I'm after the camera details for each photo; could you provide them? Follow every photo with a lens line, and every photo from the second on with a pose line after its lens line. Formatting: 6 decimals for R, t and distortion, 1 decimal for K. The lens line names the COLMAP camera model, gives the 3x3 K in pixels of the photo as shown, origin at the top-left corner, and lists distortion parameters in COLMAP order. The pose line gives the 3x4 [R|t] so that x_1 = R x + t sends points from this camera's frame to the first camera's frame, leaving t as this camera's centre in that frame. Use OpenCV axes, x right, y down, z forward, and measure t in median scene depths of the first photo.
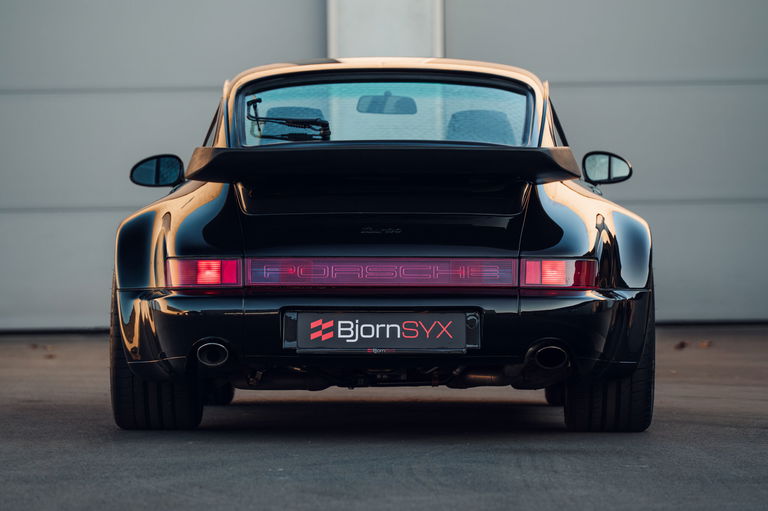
lens RADIAL K [[4211.7, 0, 383.7], [0, 4211.7, 257.1], [0, 0, 1]] dist [0.839247, 0.000000]
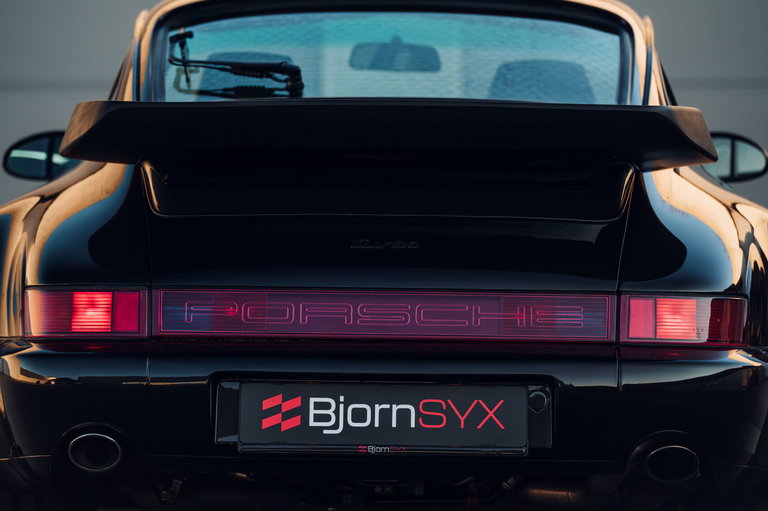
lens RADIAL K [[4211.7, 0, 384.1], [0, 4211.7, 254.0], [0, 0, 1]] dist [0.839247, 0.000000]
pose [[0.999946, 0.010334, -0.000819, -0.000158], [-0.010341, 0.999901, -0.009490, 0.000625], [0.000720, 0.009498, 0.999955, 0.407848]]
